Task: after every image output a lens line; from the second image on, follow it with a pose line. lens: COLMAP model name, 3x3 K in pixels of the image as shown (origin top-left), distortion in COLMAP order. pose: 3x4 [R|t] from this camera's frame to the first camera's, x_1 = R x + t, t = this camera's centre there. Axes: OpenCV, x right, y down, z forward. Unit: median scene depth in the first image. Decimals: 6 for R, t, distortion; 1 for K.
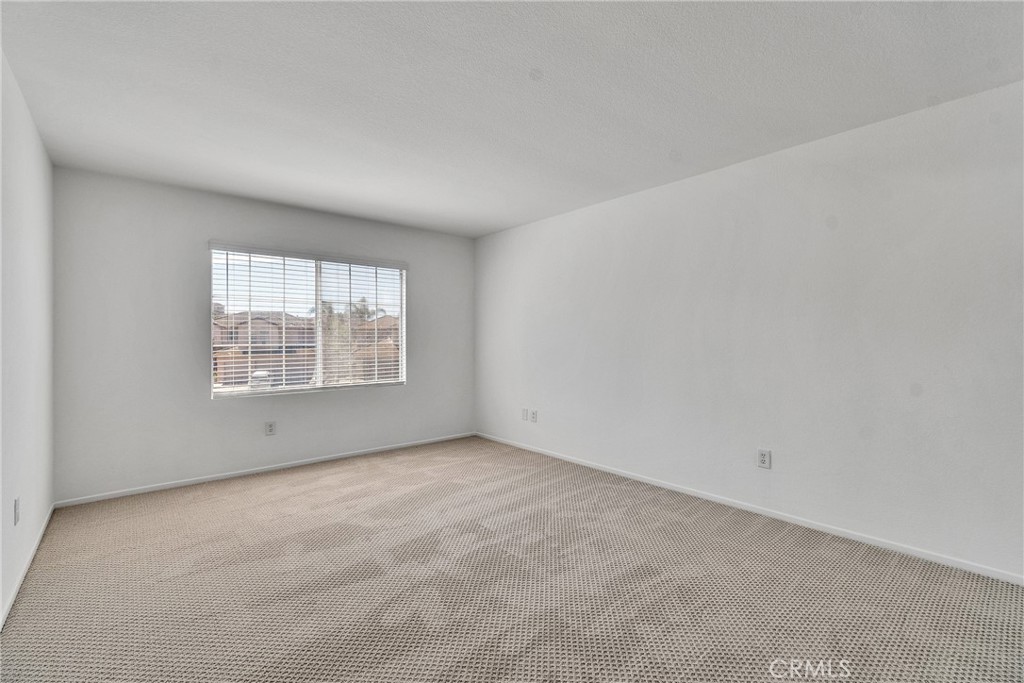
lens RADIAL K [[453.0, 0, 520.4], [0, 453.0, 351.3], [0, 0, 1]] dist [0.006090, 0.000590]
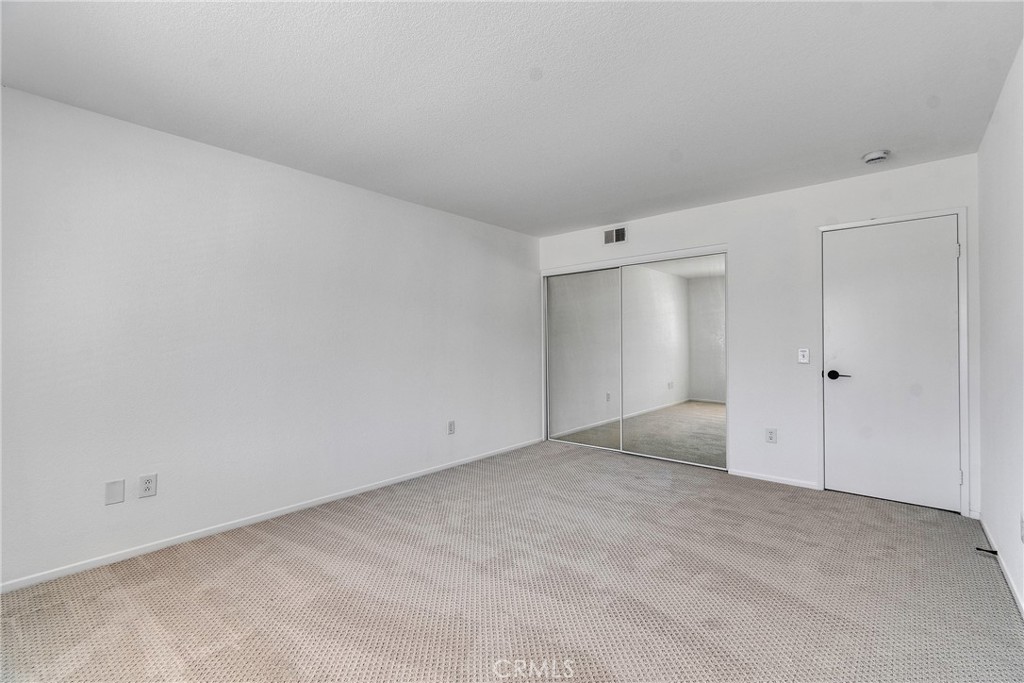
lens RADIAL K [[453.0, 0, 515.6], [0, 453.0, 341.0], [0, 0, 1]] dist [0.006090, 0.000590]
pose [[-0.148380, 0.003323, 0.988925, -0.796858], [0.028210, 0.999602, 0.000873, -0.024555], [-0.988528, 0.028027, -0.148415, 0.896471]]
